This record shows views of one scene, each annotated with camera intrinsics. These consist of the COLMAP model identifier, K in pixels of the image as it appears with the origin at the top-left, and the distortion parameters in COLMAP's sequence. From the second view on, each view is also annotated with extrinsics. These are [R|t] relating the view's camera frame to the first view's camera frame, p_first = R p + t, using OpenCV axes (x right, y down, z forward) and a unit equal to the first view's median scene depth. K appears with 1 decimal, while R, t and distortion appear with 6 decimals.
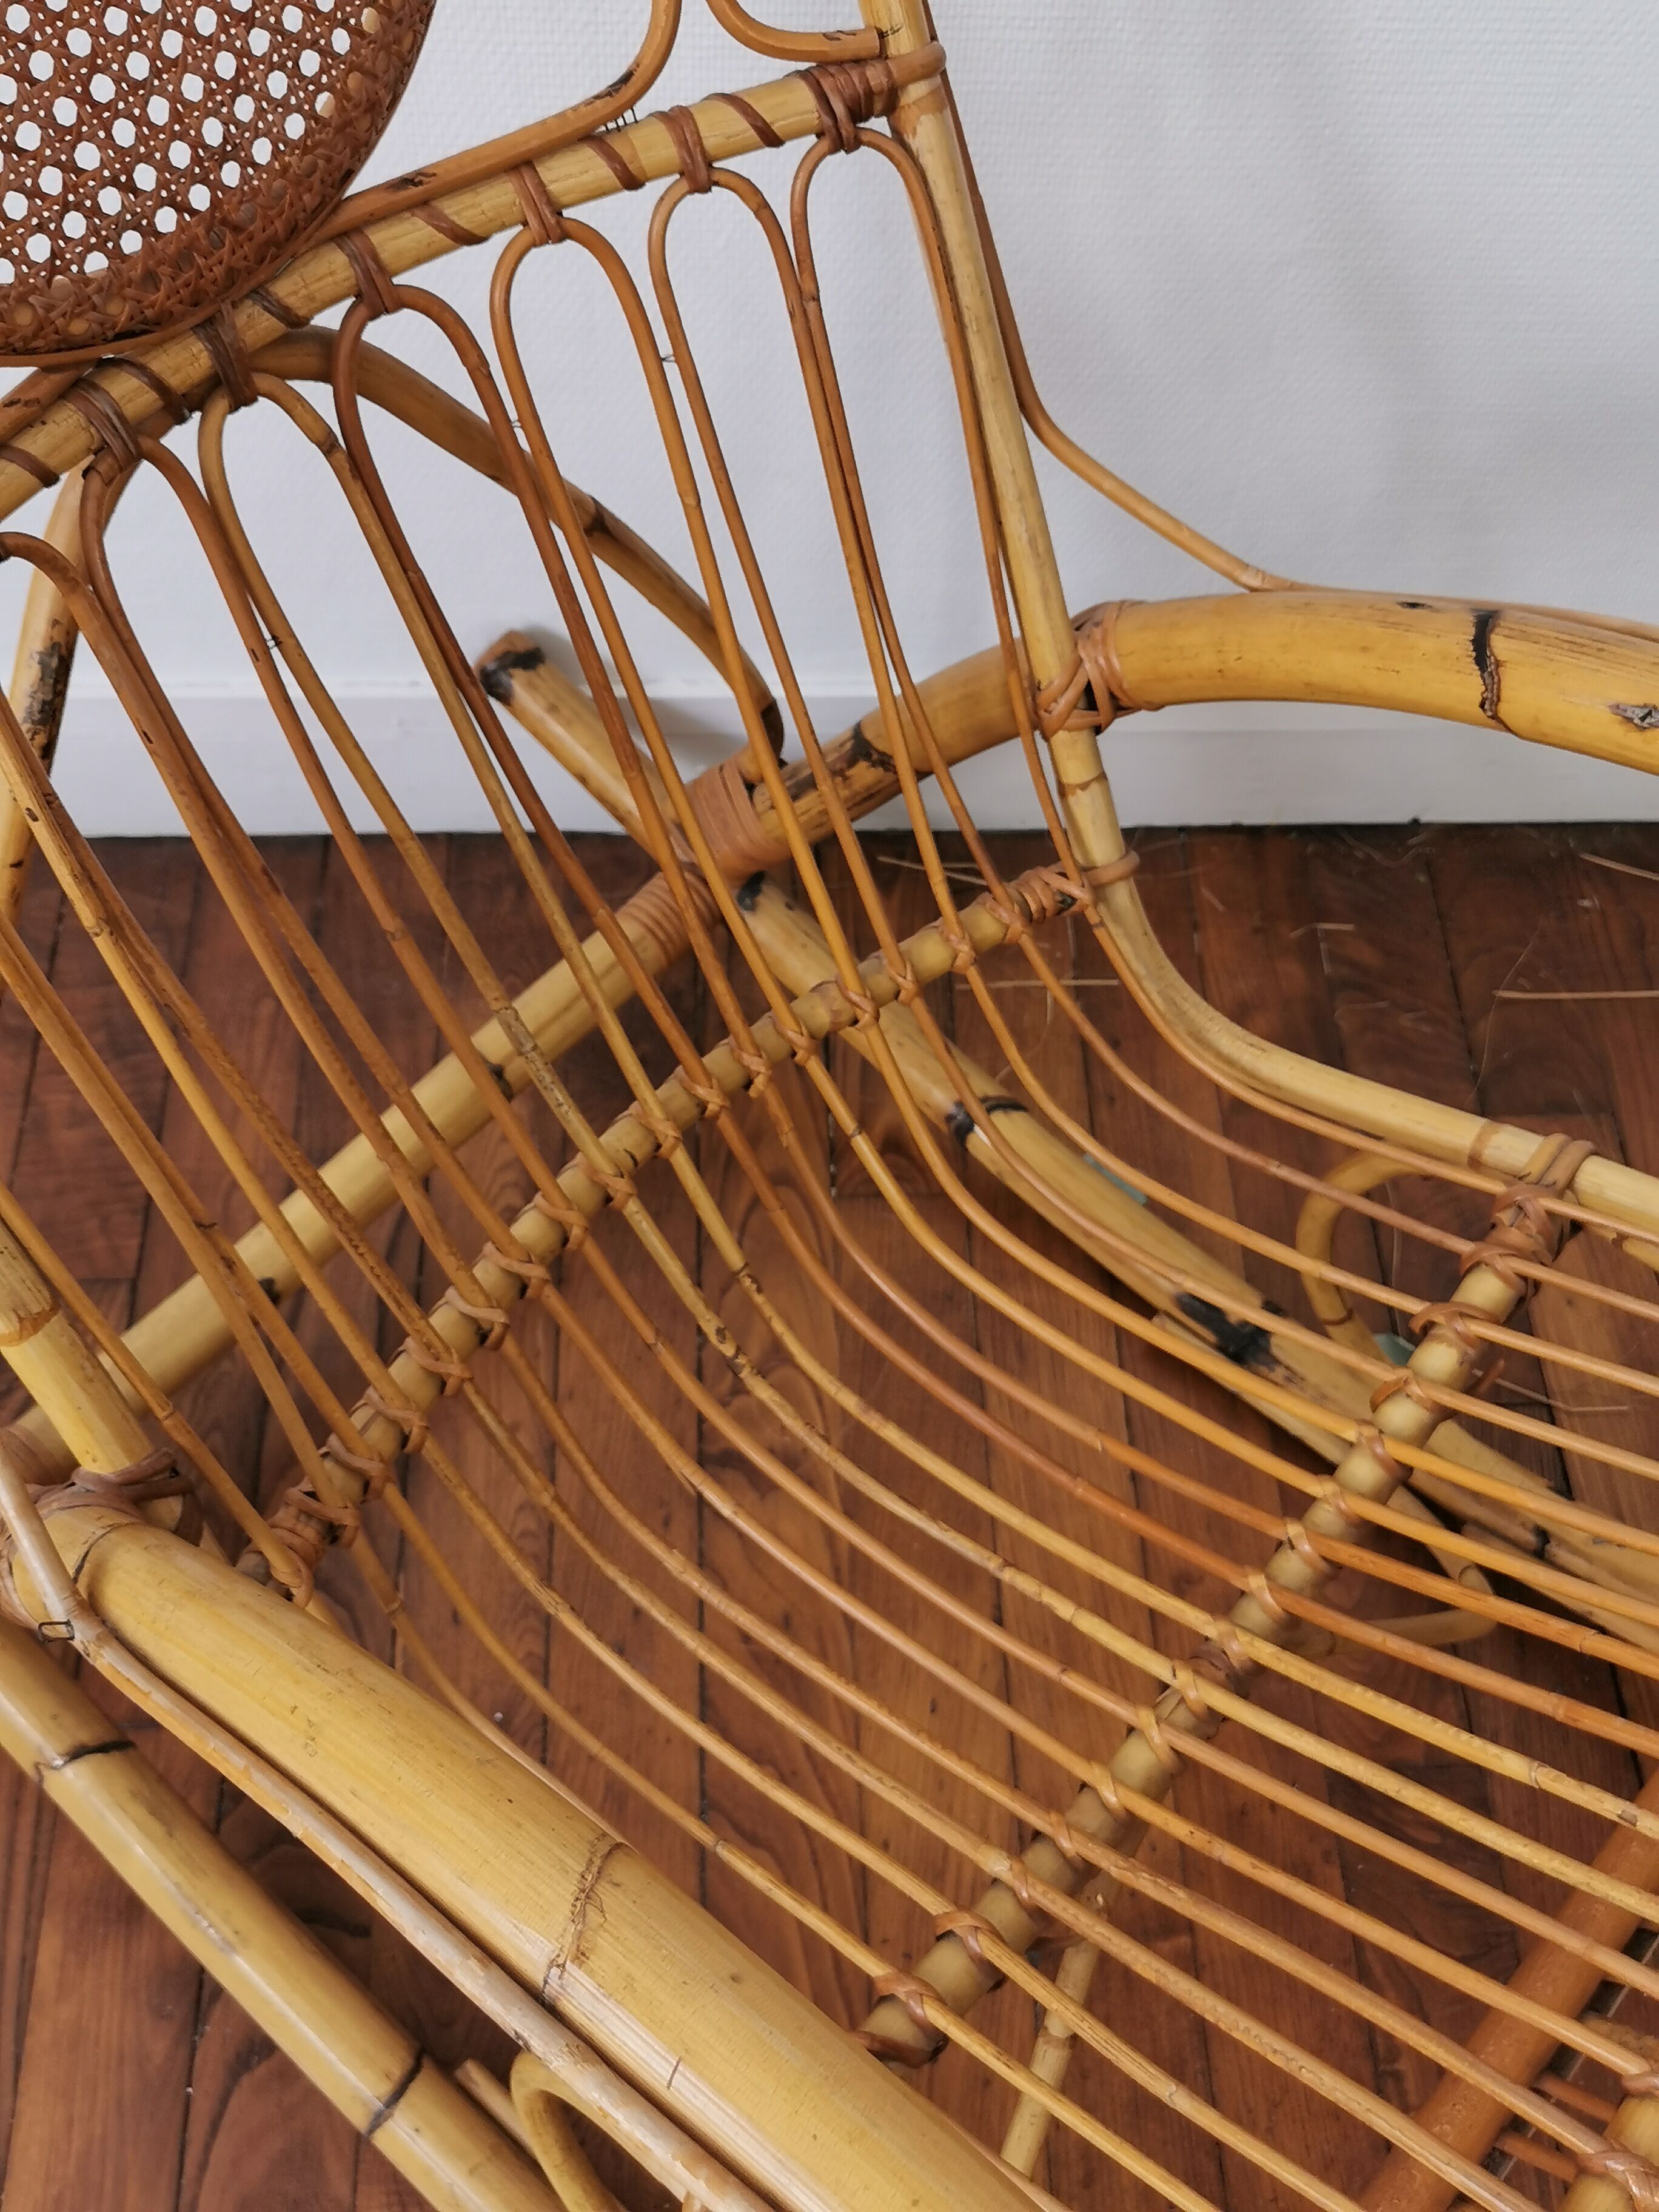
lens RADIAL K [[2276.5, 0, 833.4], [0, 2276.5, 1090.9], [0, 0, 1]] dist [0.041158, -0.049580]
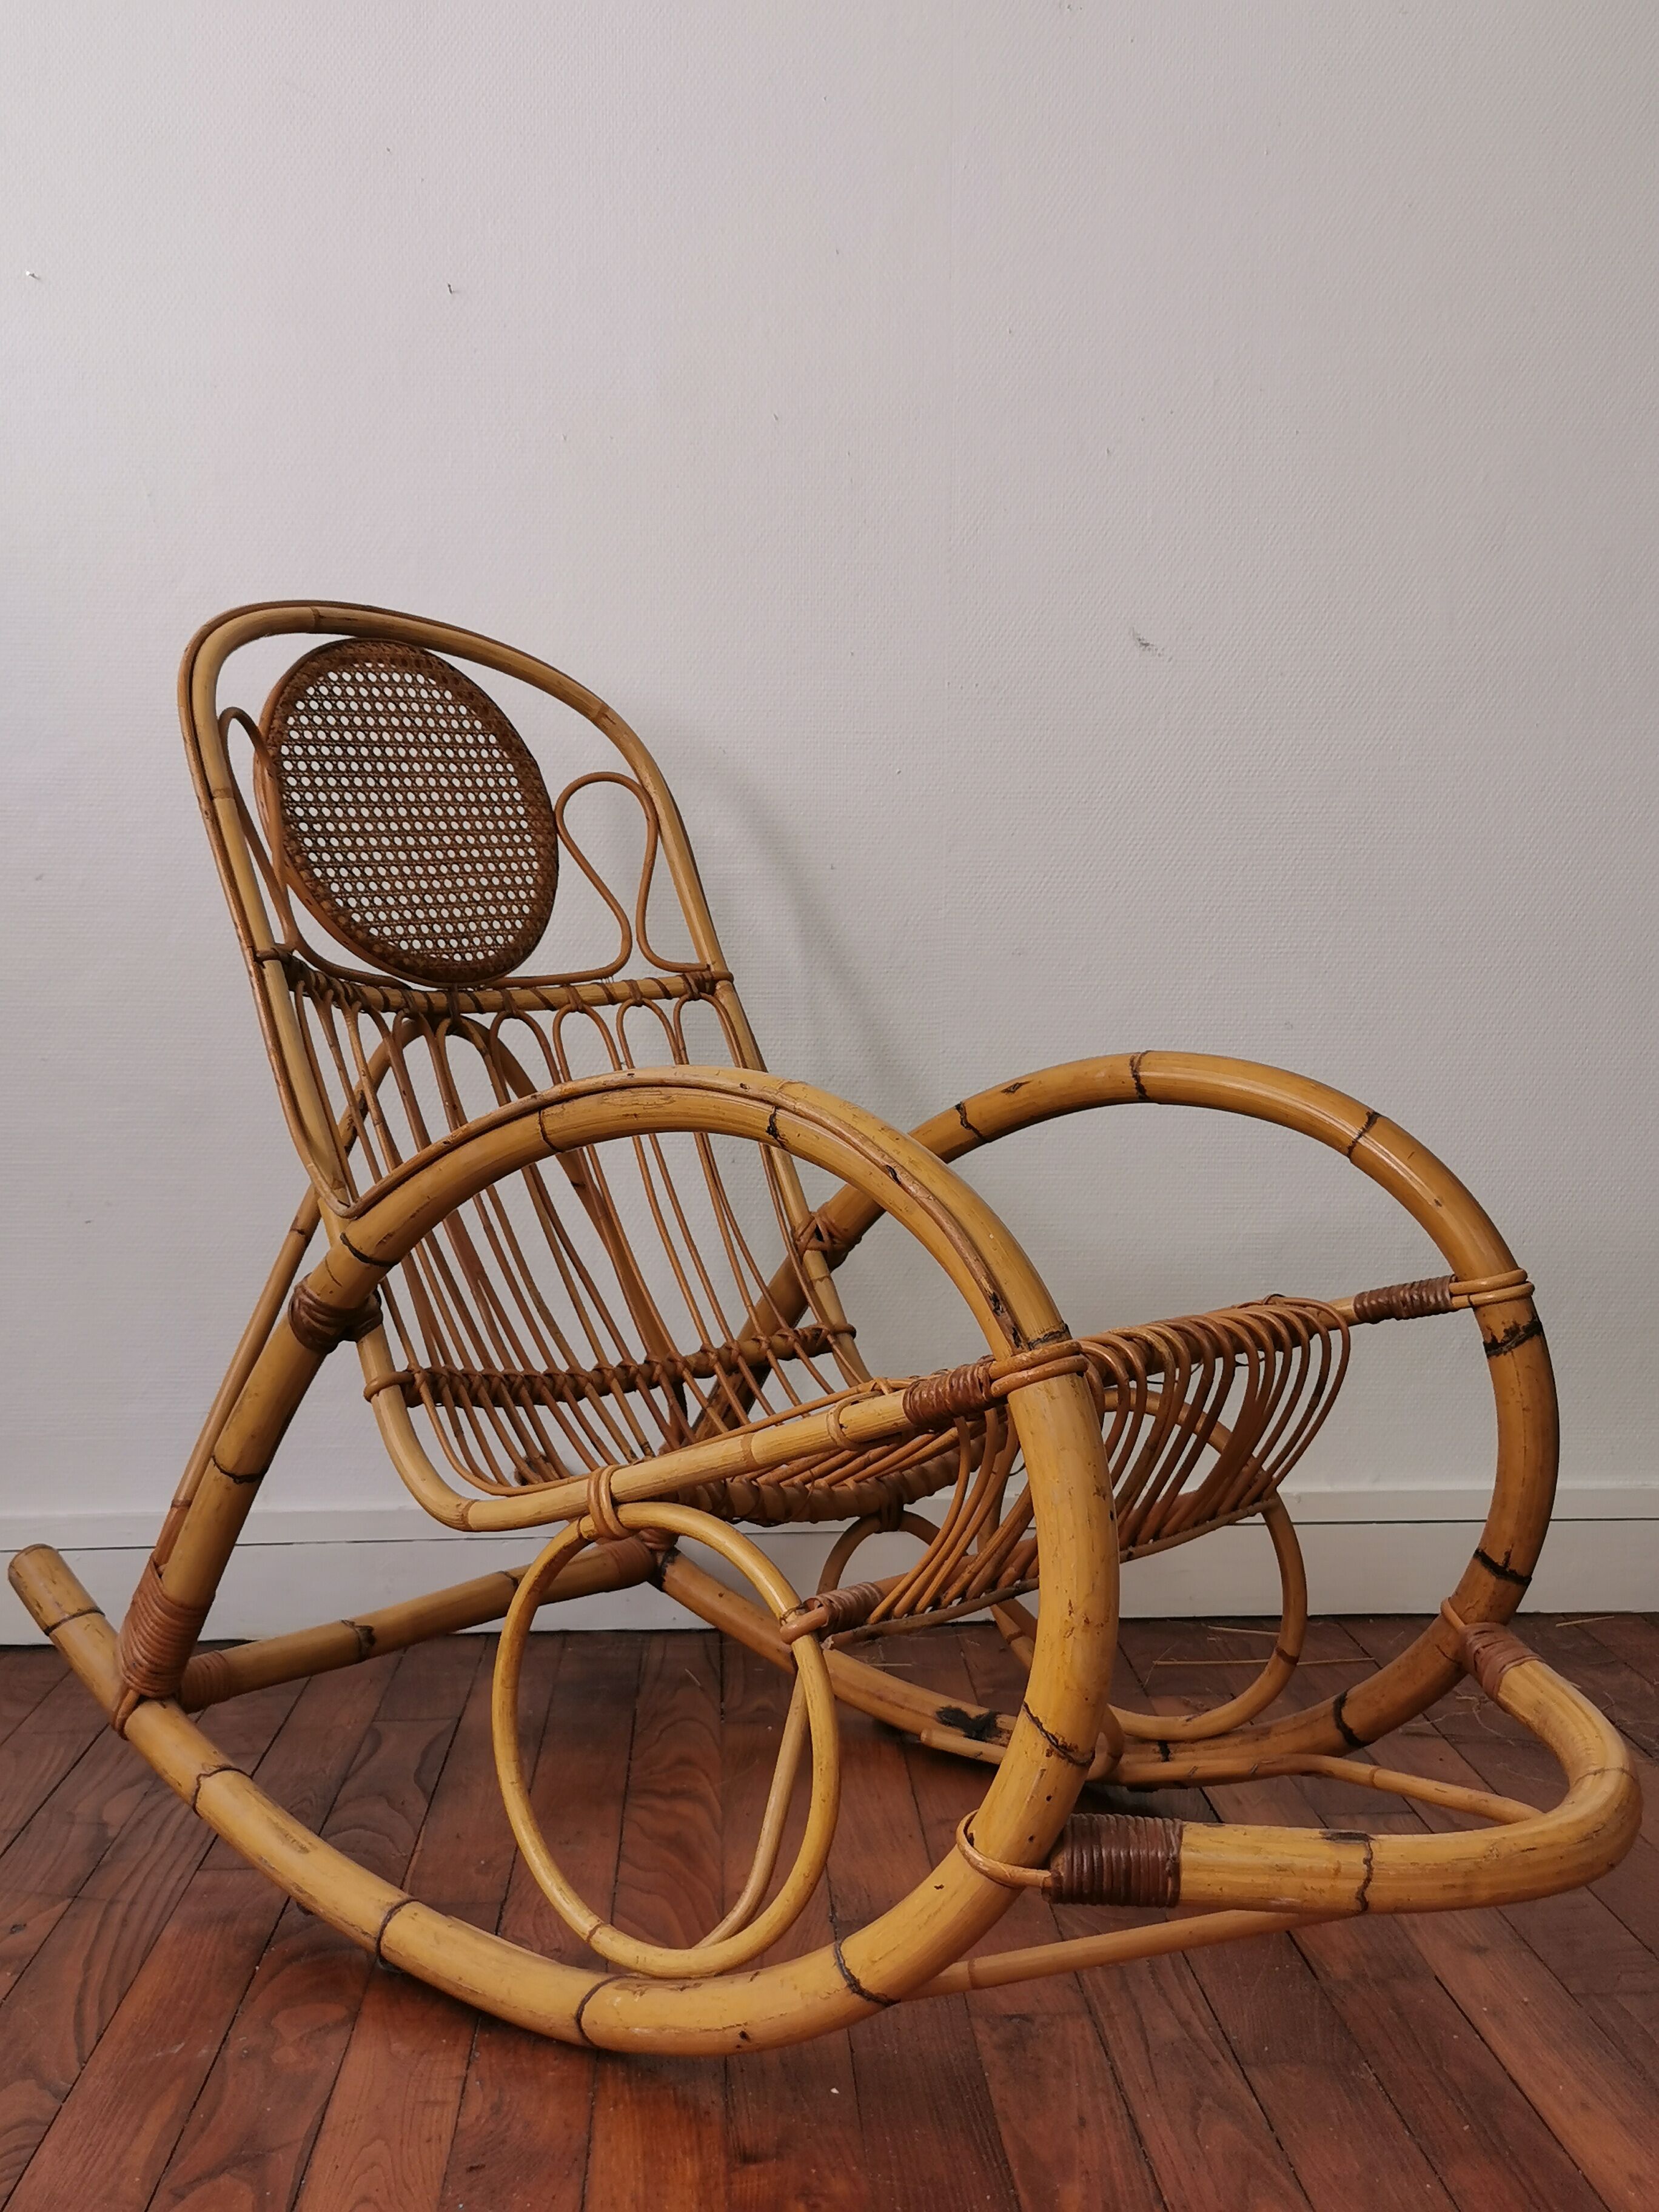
lens RADIAL K [[2276.5, 0, 833.4], [0, 2276.5, 1090.9], [0, 0, 1]] dist [0.041158, -0.049580]
pose [[0.999350, -0.033281, 0.013886, 0.130216], [0.030835, 0.588941, -0.807588, 1.831123], [0.018700, 0.807490, 0.589584, -0.448763]]
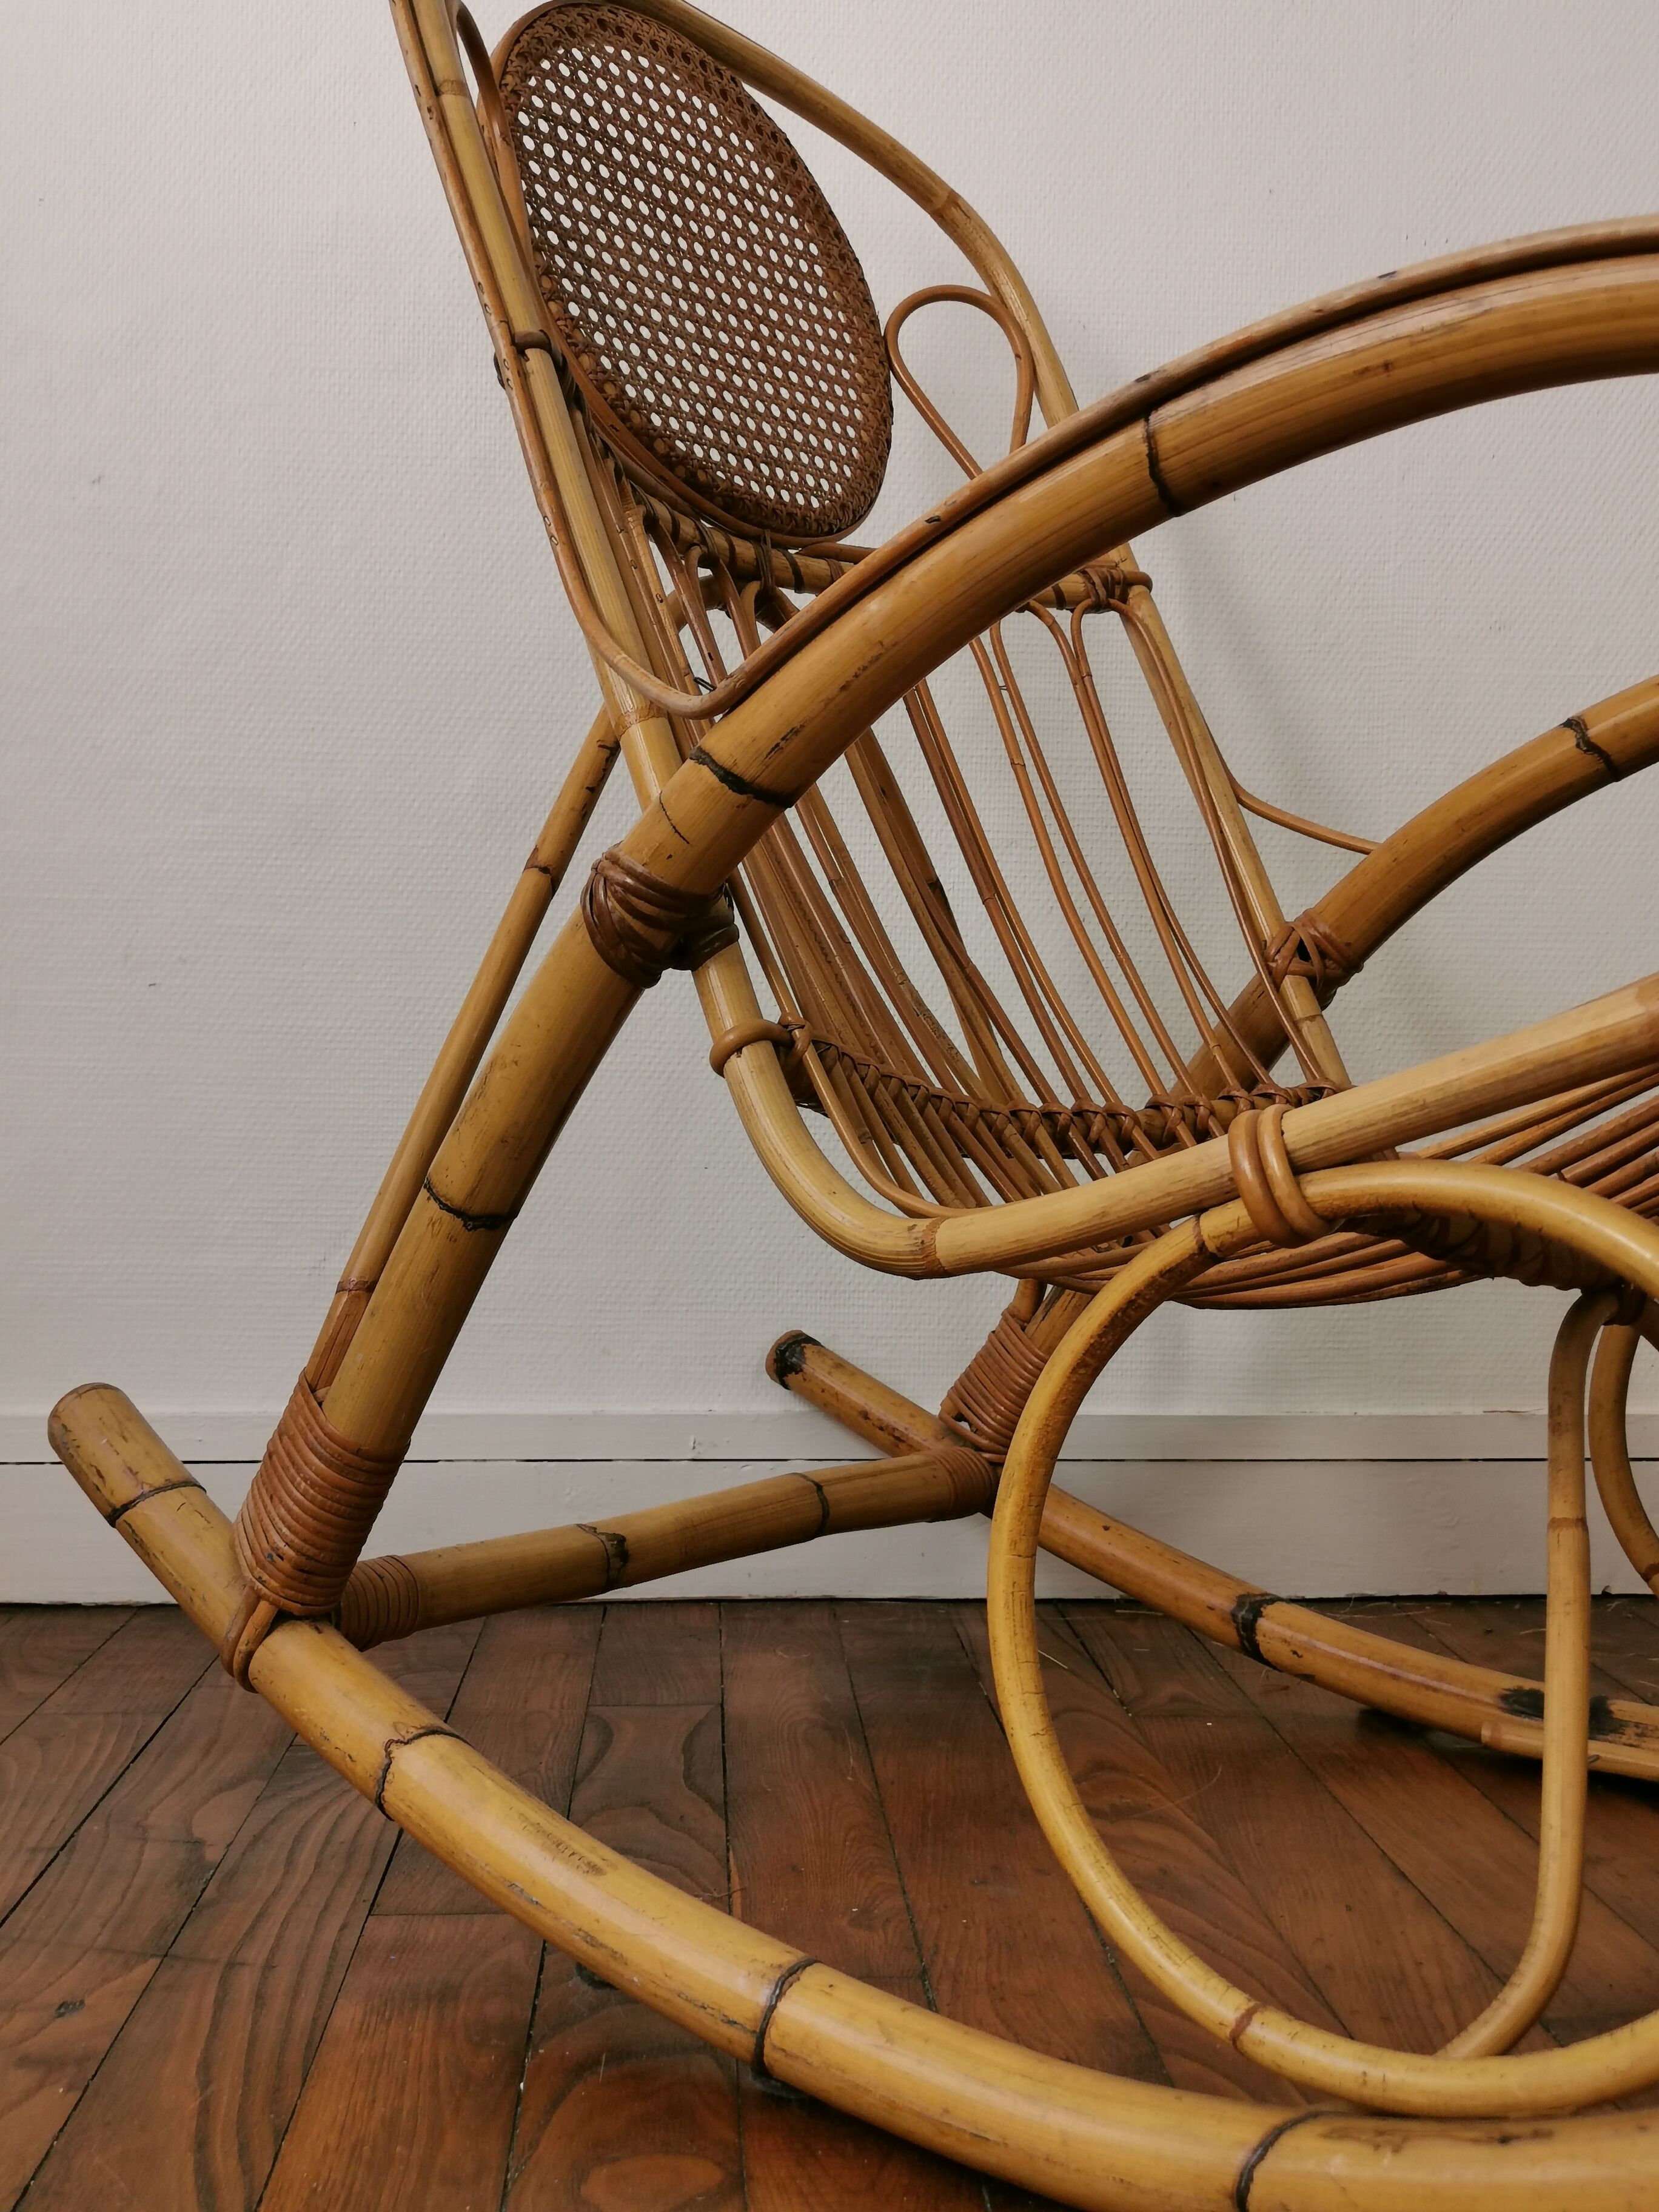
lens RADIAL K [[2311.5, 0, 829.5], [0, 2311.5, 1106.0], [0, 0, 1]] dist [0.031297, -0.018515]
pose [[0.999569, -0.015947, 0.024634, -0.258762], [0.029341, 0.555932, -0.830709, 1.288261], [-0.000448, 0.831075, 0.556161, 0.377949]]
